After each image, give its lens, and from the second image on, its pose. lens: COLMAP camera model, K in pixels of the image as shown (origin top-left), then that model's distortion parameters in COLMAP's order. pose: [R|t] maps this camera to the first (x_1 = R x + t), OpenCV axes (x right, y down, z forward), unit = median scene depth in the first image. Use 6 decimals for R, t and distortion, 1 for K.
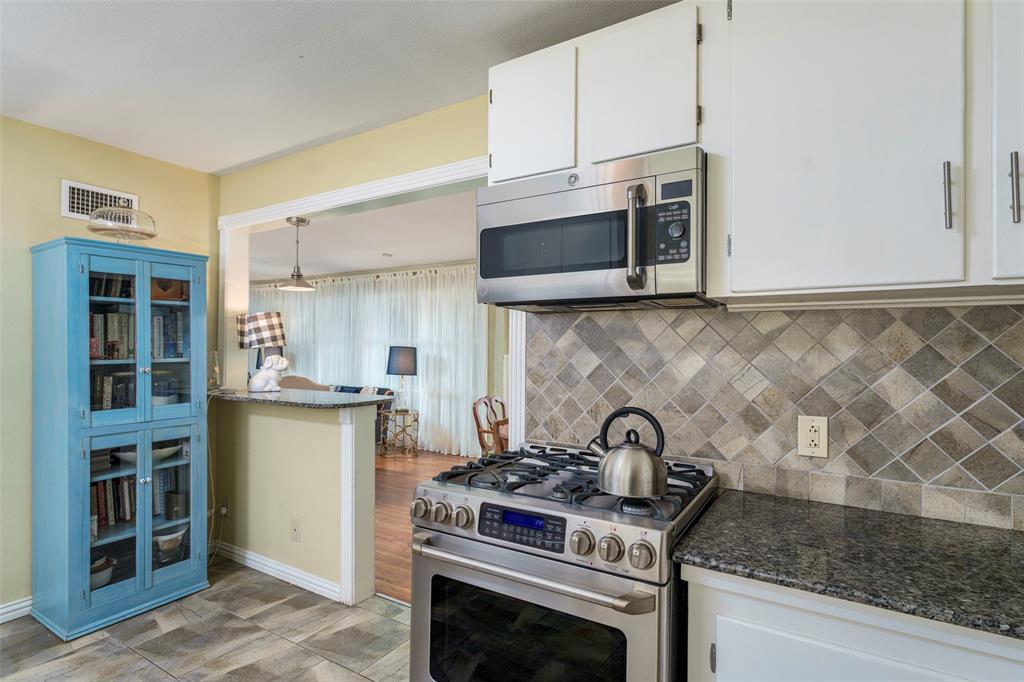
lens RADIAL K [[516.4, 0, 524.0], [0, 516.4, 343.4], [0, 0, 1]] dist [0.002340, 0.000376]
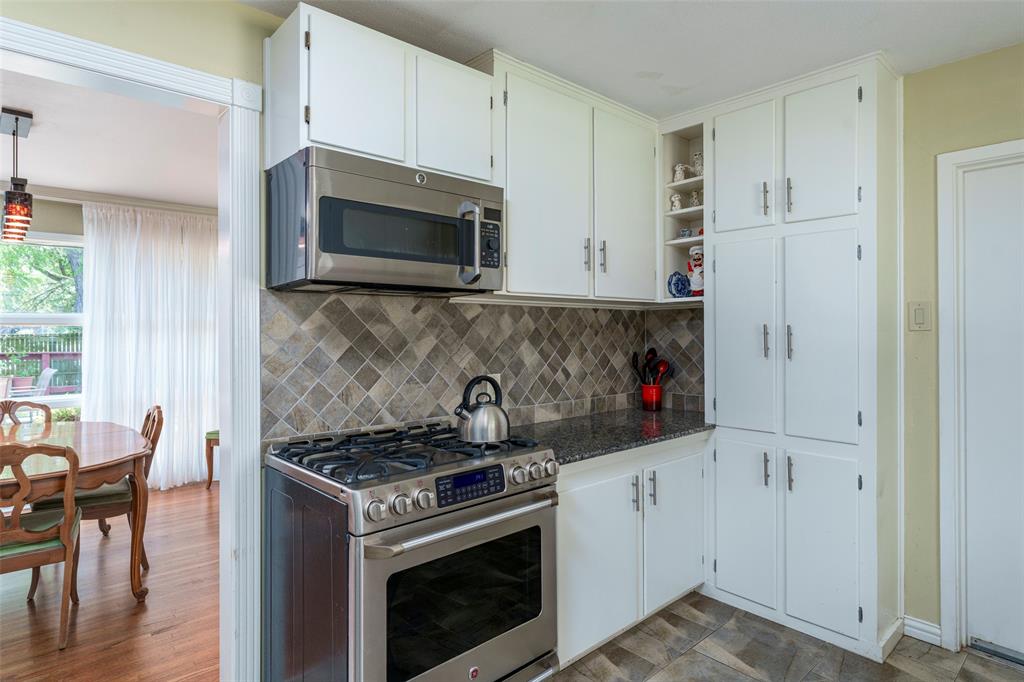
lens RADIAL K [[567.1, 0, 515.1], [0, 567.1, 325.3], [0, 0, 1]] dist [0.002438, 0.000167]
pose [[0.275114, 0.001777, 0.961410, -1.006601], [-0.002586, 0.999996, -0.001109, -0.001362], [-0.961408, -0.002182, 0.275117, 0.466890]]
